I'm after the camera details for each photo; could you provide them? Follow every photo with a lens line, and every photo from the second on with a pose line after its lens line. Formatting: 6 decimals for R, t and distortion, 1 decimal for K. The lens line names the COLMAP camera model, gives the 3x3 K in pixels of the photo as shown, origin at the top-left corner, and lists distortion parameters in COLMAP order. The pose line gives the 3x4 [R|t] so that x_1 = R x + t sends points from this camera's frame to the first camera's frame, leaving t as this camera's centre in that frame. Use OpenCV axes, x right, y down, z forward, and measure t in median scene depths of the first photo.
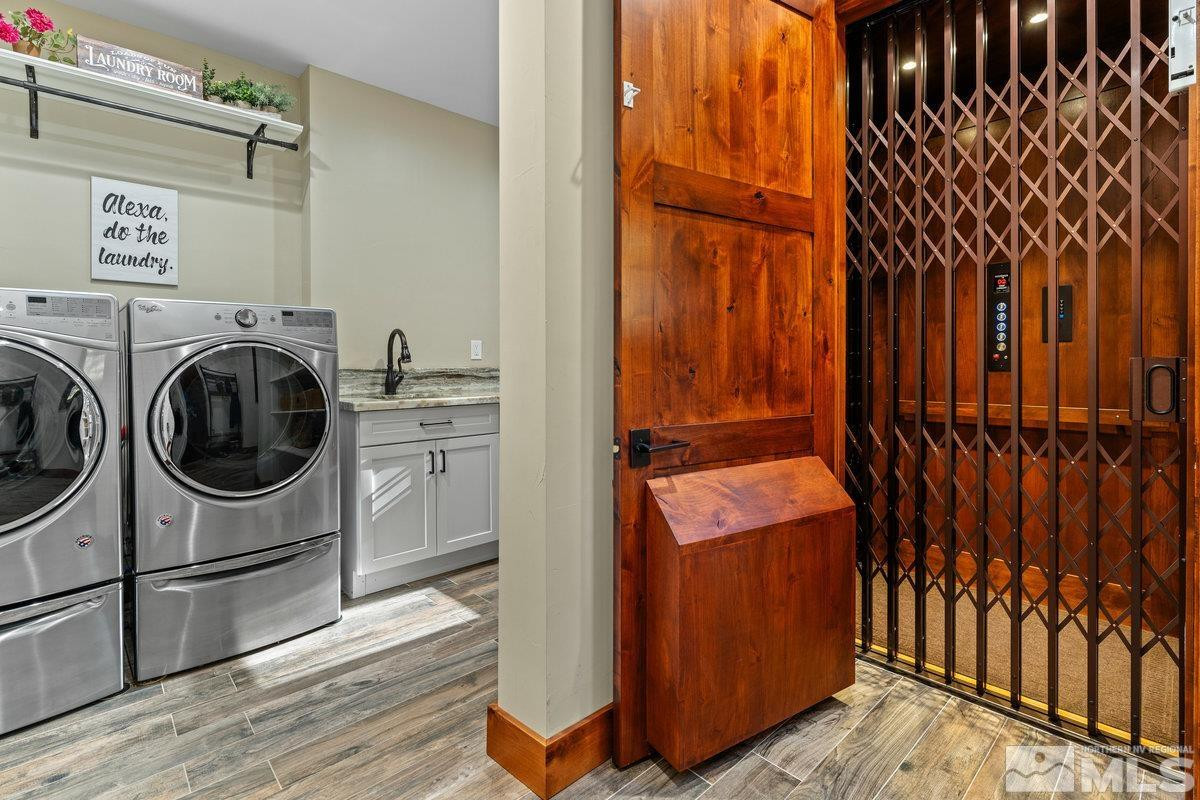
lens RADIAL K [[578.6, 0, 602.5], [0, 578.6, 388.8], [0, 0, 1]] dist [-0.005443, -0.000393]
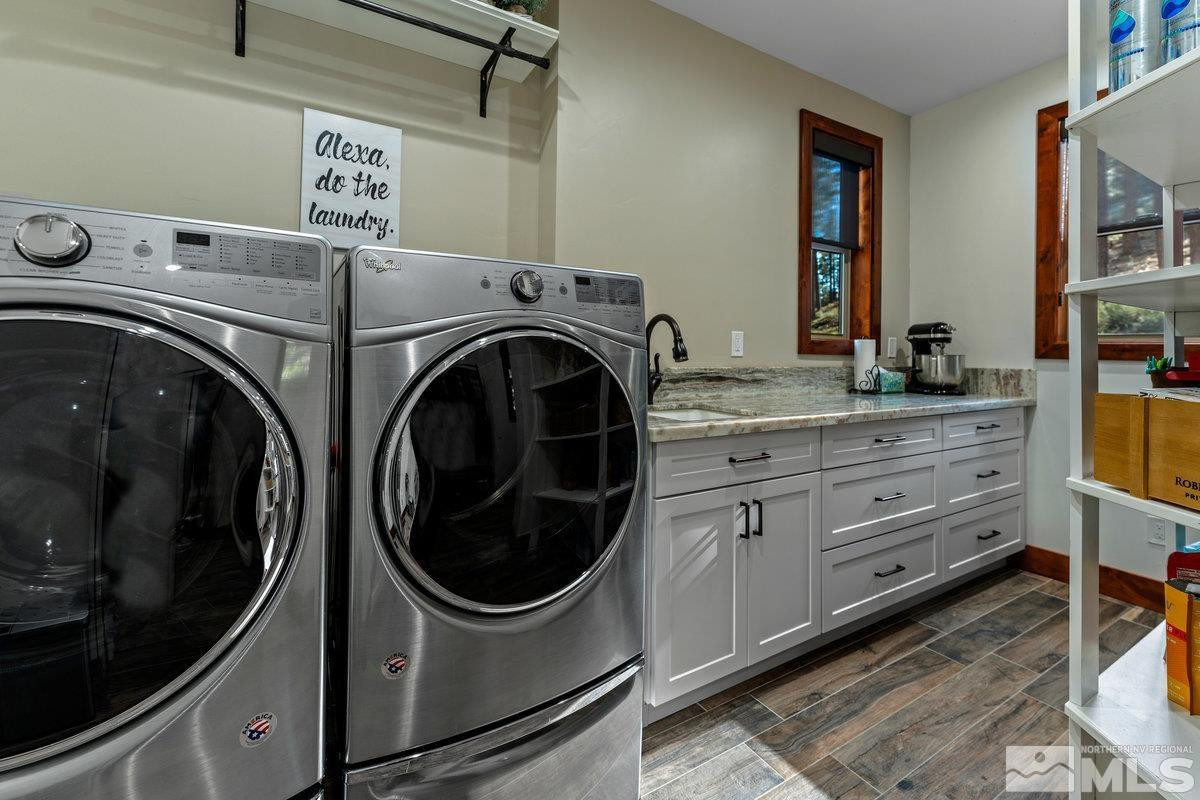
lens RADIAL K [[541.1, 0, 602.0], [0, 541.1, 371.4], [0, 0, 1]] dist [0.001428, 0.000040]
pose [[0.974378, 0.027337, -0.223247, -0.327766], [-0.029982, 0.999515, -0.008467, -0.028486], [0.222908, 0.014944, 0.974725, 0.386394]]
